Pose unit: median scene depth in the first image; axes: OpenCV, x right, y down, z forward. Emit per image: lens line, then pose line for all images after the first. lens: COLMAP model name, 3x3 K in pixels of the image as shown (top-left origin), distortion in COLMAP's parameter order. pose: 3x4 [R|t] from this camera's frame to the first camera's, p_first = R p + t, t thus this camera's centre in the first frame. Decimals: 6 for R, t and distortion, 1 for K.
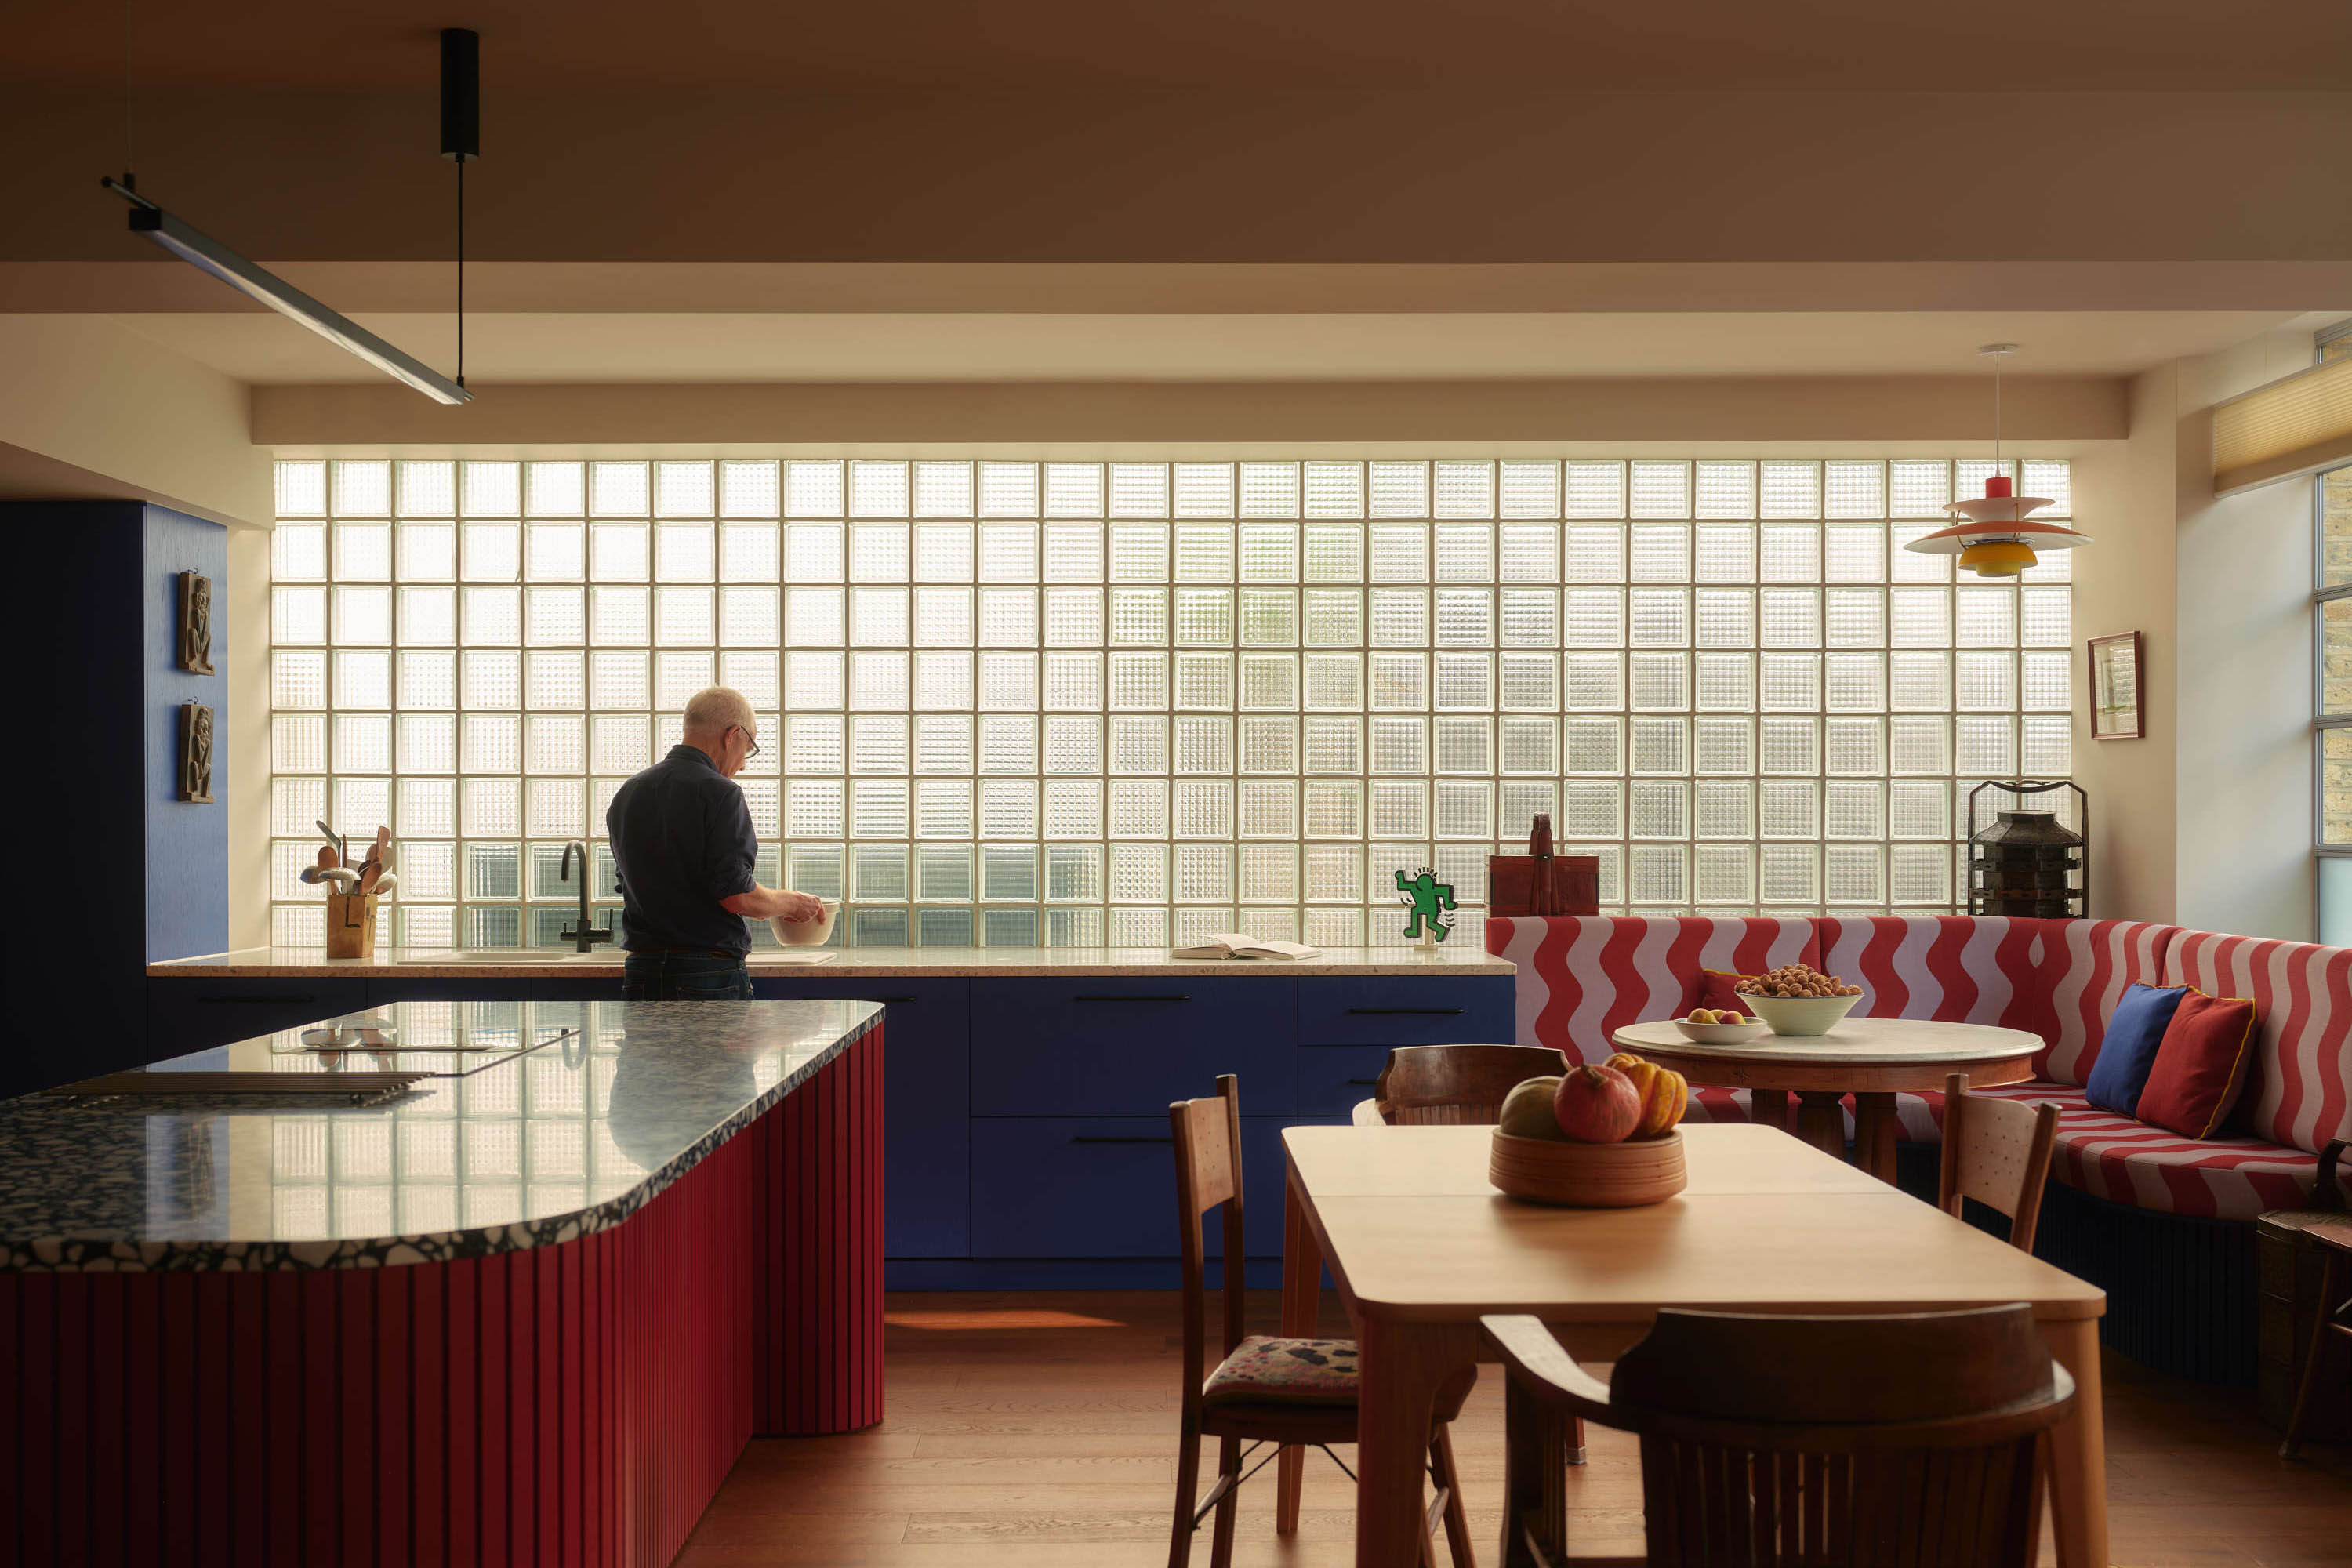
lens RADIAL K [[3183.4, 0, 1176.0], [0, 3183.4, 784.0], [0, 0, 1]] dist [0.099989, 0.022226]
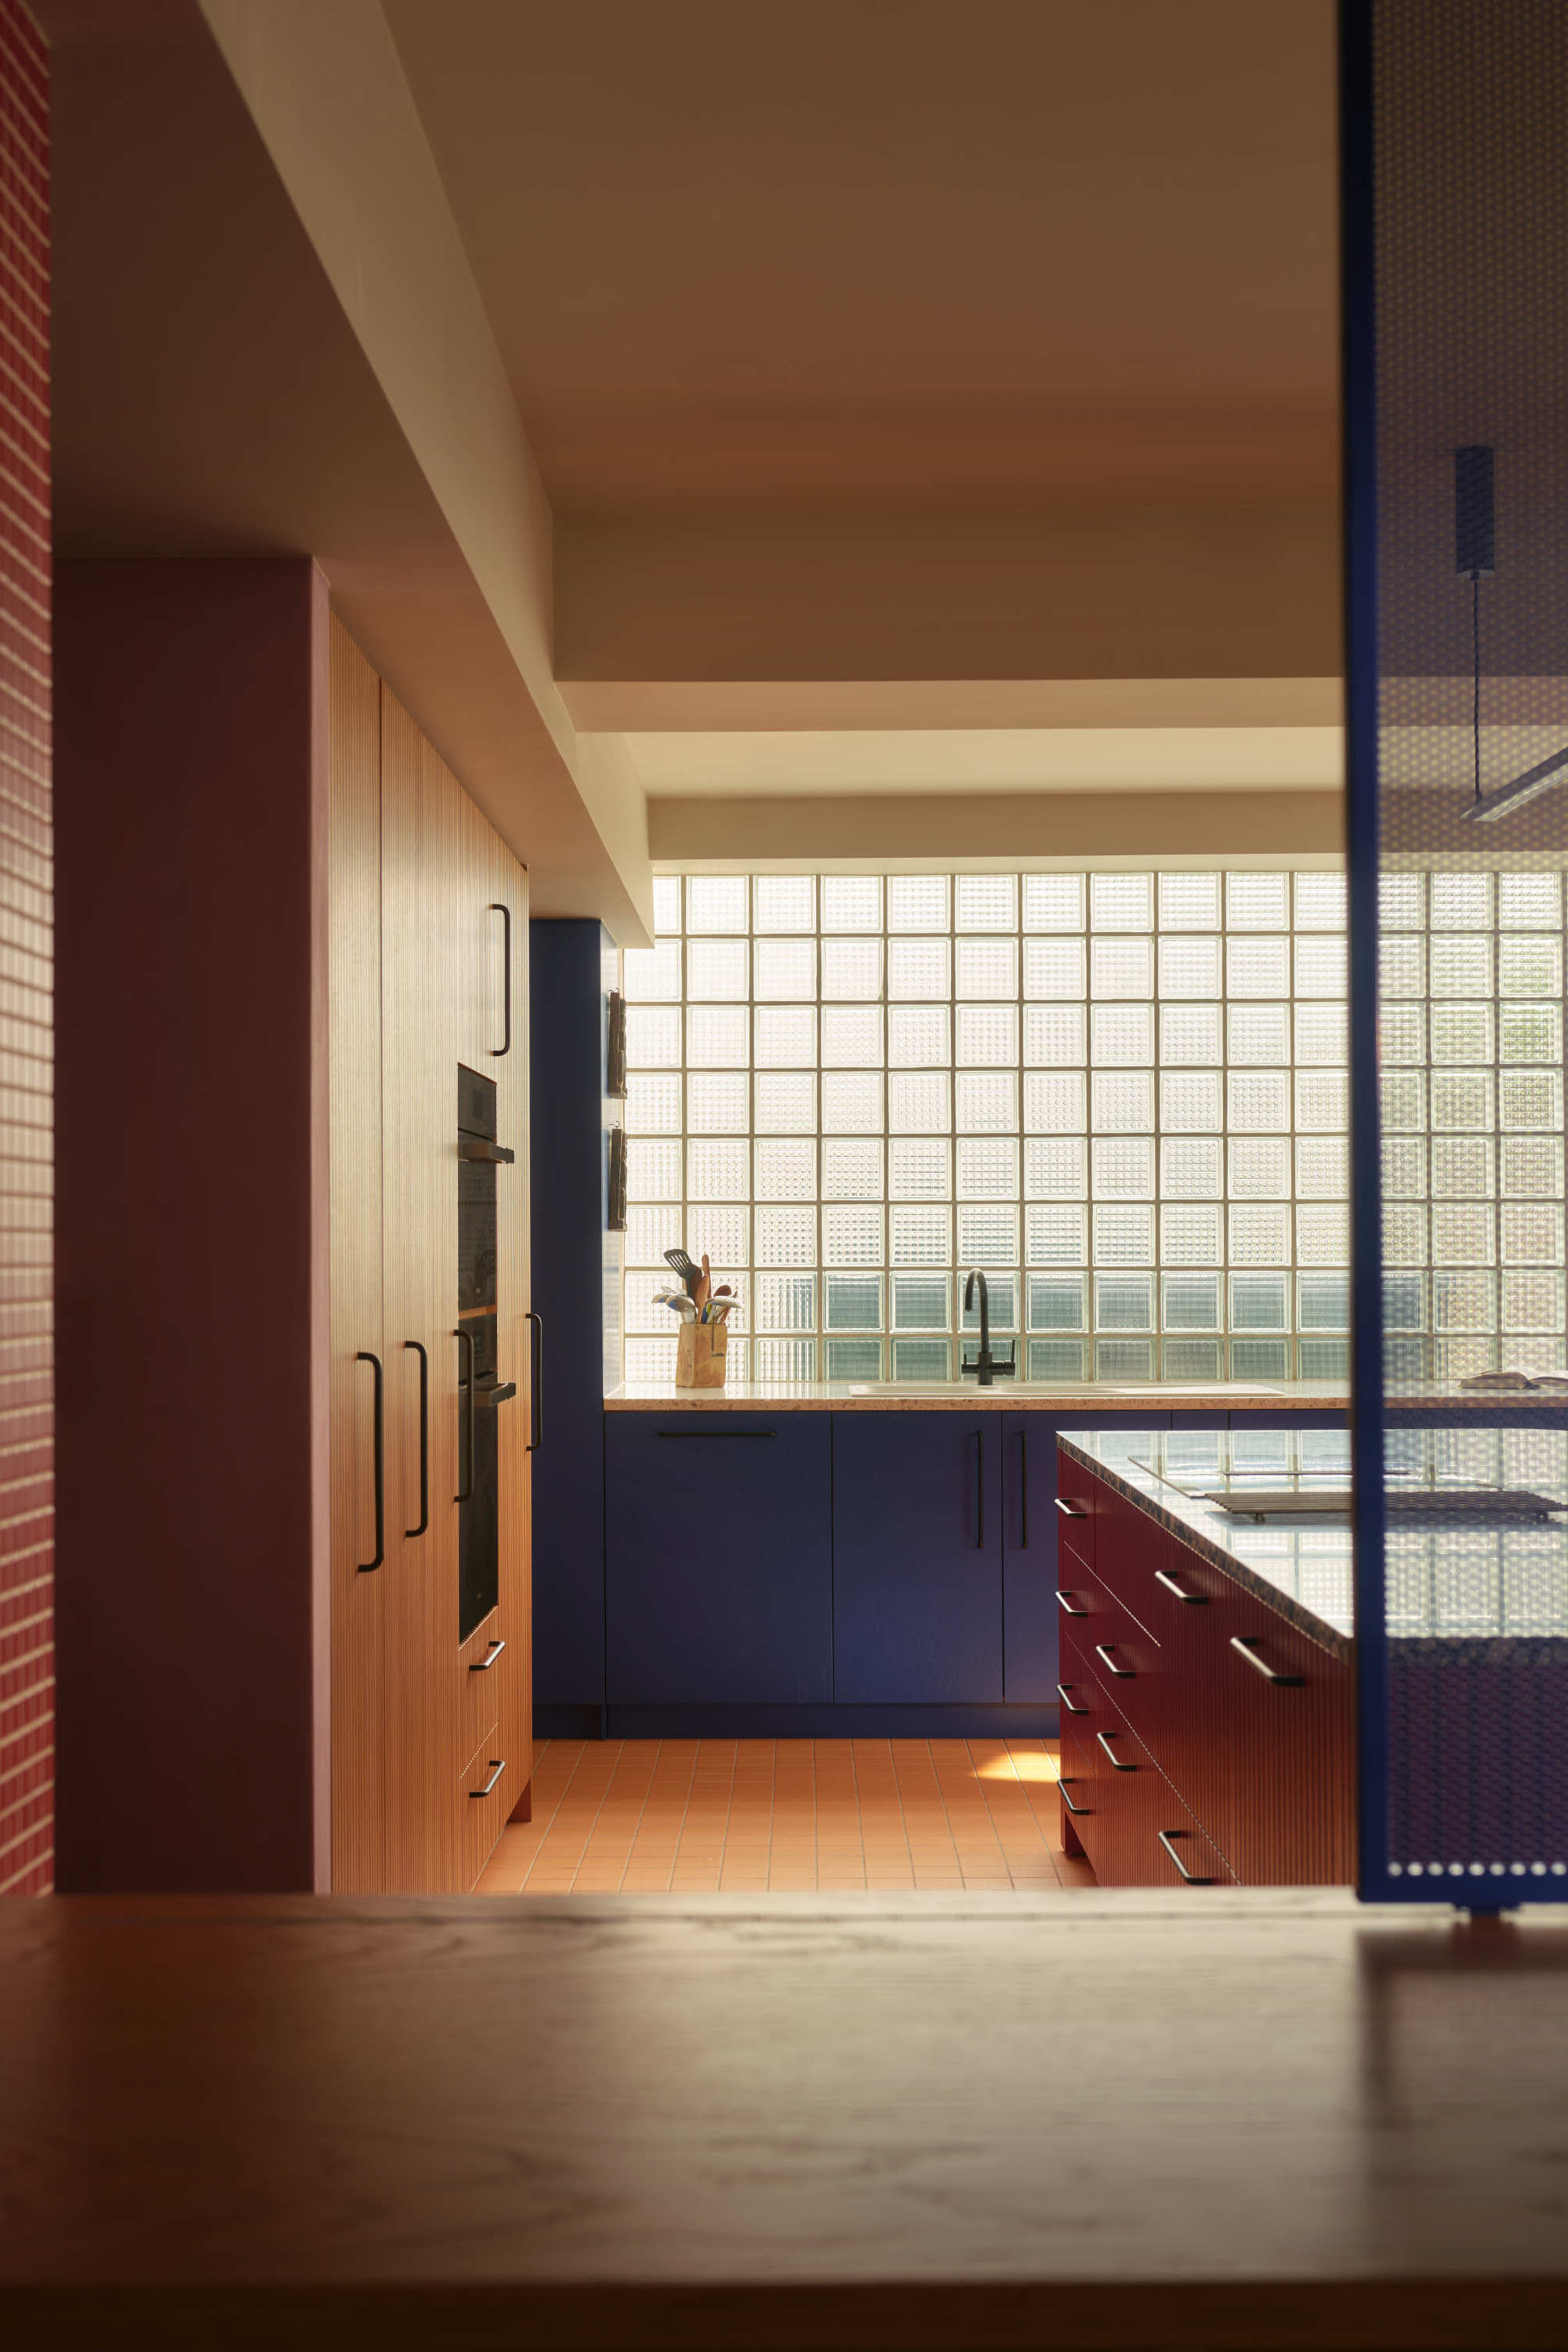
lens RADIAL K [[3317.0, 0, 784.0], [0, 3317.0, 1176.0], [0, 0, 1]] dist [0.141792, -5.809885]
pose [[0.999847, -0.004446, -0.016930, -0.161060], [0.004272, 0.999937, -0.010334, -0.000077], [0.016975, 0.010260, 0.999803, 0.001867]]
